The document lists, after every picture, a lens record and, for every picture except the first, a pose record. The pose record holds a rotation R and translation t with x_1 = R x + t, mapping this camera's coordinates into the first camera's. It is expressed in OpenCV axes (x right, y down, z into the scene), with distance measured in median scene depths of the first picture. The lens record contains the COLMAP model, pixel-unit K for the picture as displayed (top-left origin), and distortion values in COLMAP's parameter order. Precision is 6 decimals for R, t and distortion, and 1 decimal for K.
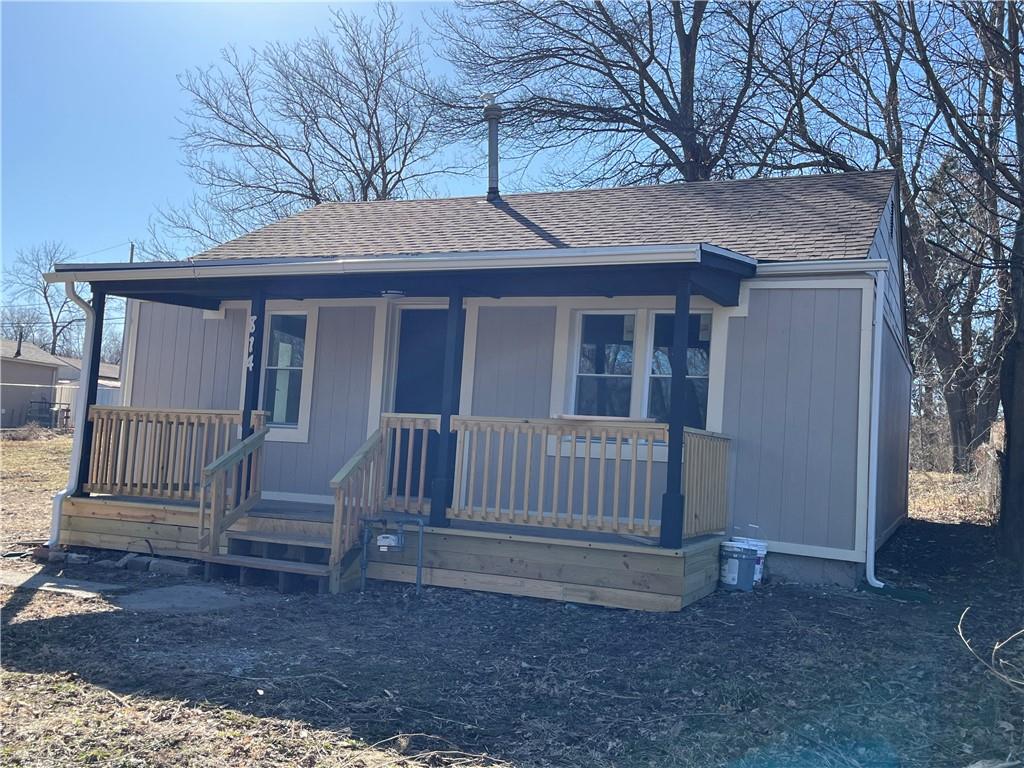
lens RADIAL K [[1003.9, 0, 512.0], [0, 1003.9, 384.0], [0, 0, 1]] dist [0.127190, -0.328523]
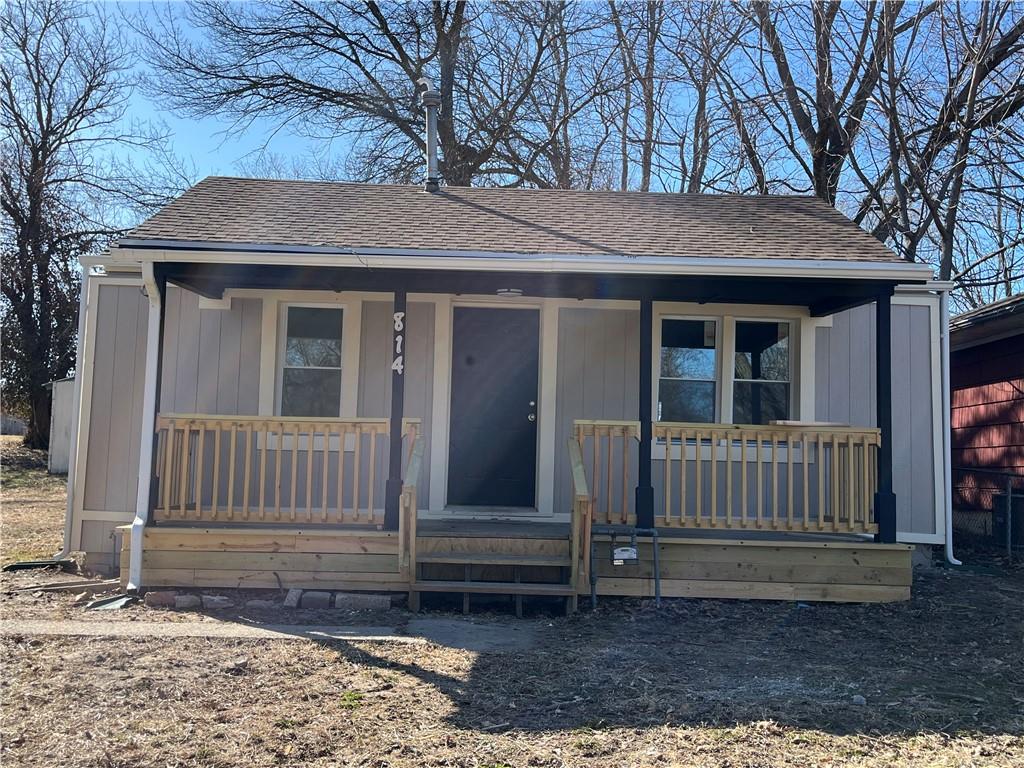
lens RADIAL K [[1003.9, 0, 512.0], [0, 1003.9, 384.0], [0, 0, 1]] dist [0.127190, -0.328523]
pose [[0.902509, 0.002516, 0.430664, -0.549014], [-0.006381, 0.999951, 0.007530, -0.011286], [-0.430624, -0.009544, 0.902481, 0.155033]]
